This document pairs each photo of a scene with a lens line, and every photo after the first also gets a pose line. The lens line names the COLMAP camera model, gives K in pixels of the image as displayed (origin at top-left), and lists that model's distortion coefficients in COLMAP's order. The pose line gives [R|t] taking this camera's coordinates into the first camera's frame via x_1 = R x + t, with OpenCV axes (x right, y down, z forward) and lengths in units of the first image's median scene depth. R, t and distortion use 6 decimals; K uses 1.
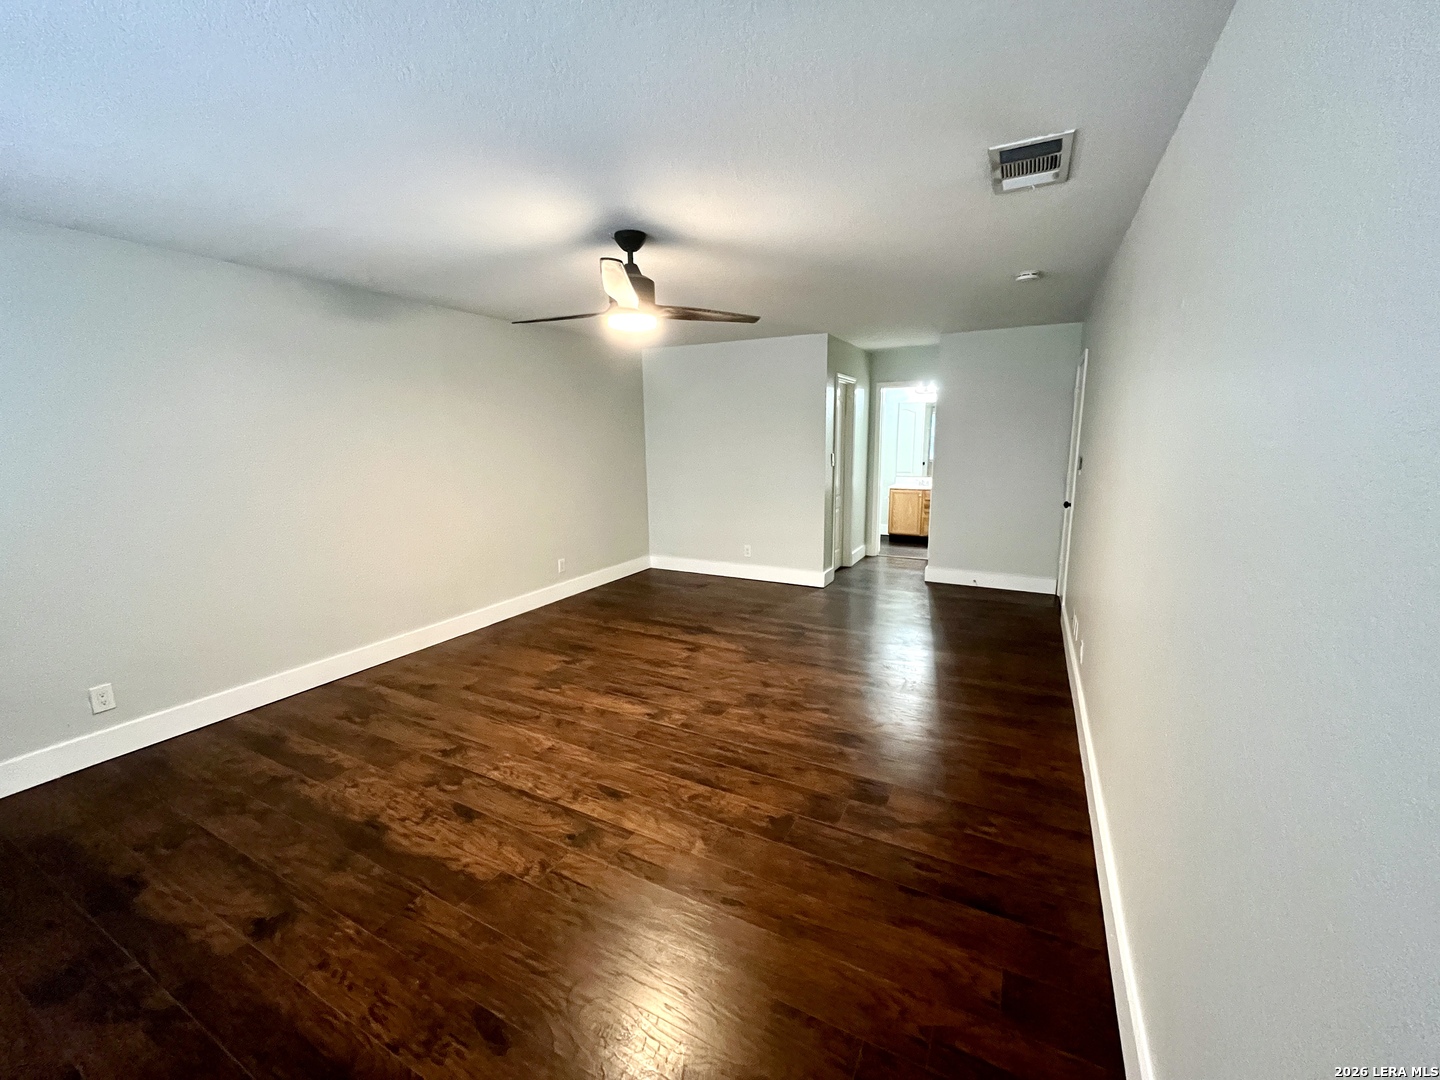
lens RADIAL K [[578.1, 0, 723.4], [0, 578.1, 535.3], [0, 0, 1]] dist [-0.004828, -0.000350]
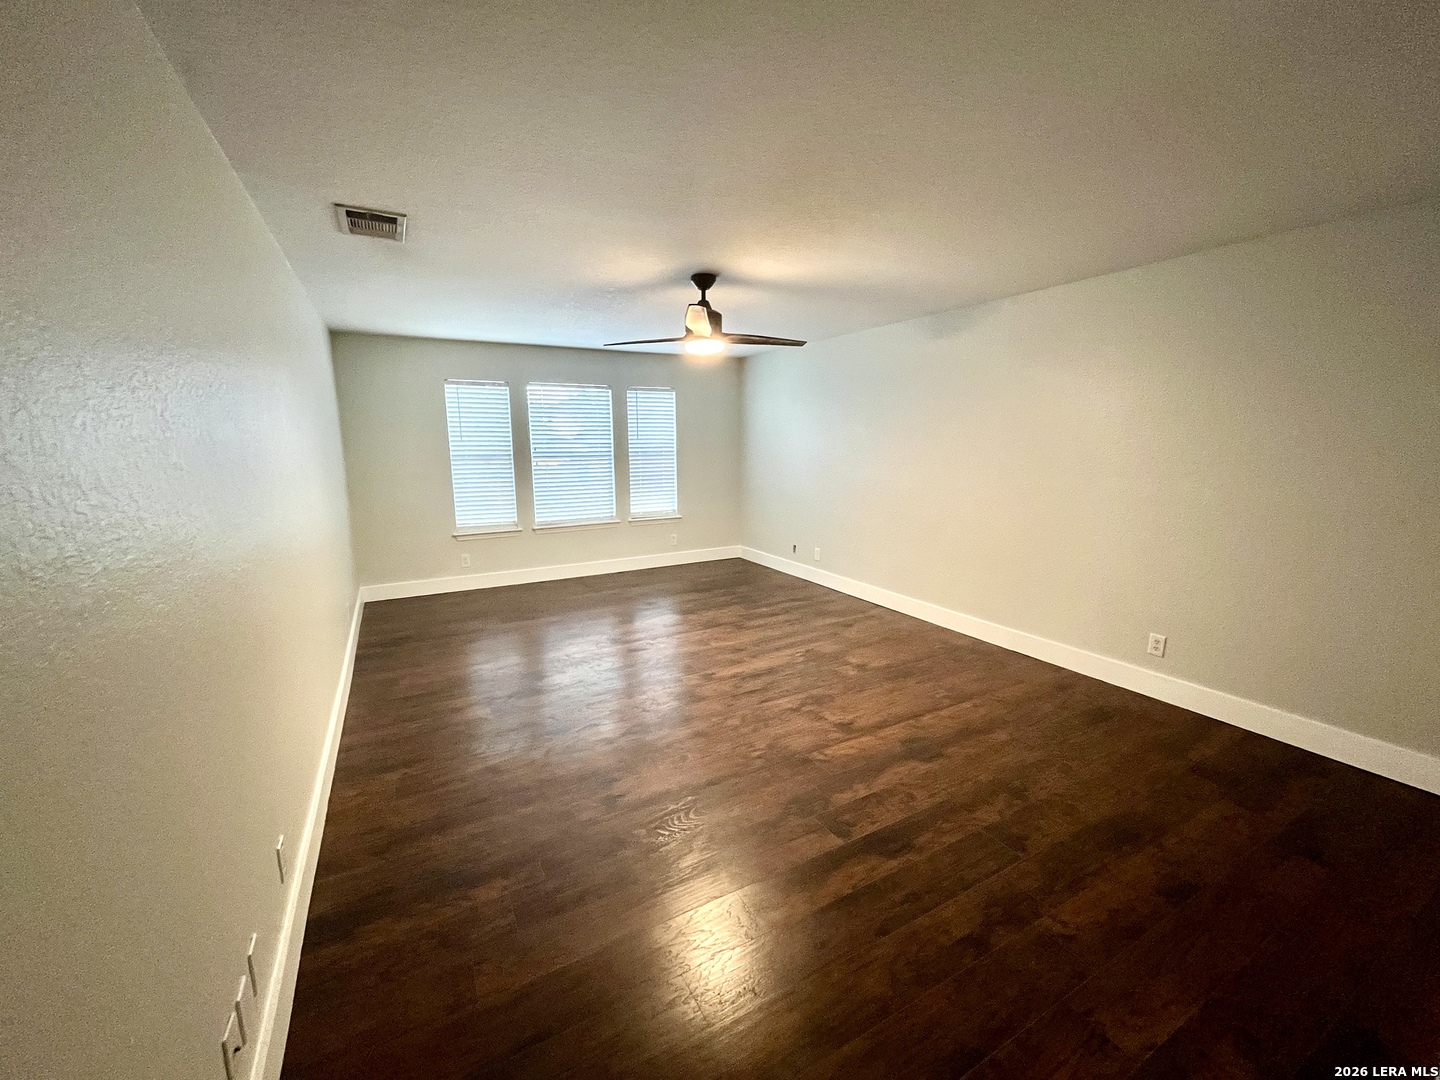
lens RADIAL K [[578.1, 0, 722.1], [0, 578.1, 539.1], [0, 0, 1]] dist [-0.004828, -0.000350]
pose [[-0.542502, 0.163076, -0.824074, 0.710148], [-0.128622, 0.953285, 0.273320, -0.252219], [0.830150, 0.254270, -0.496184, 1.372710]]
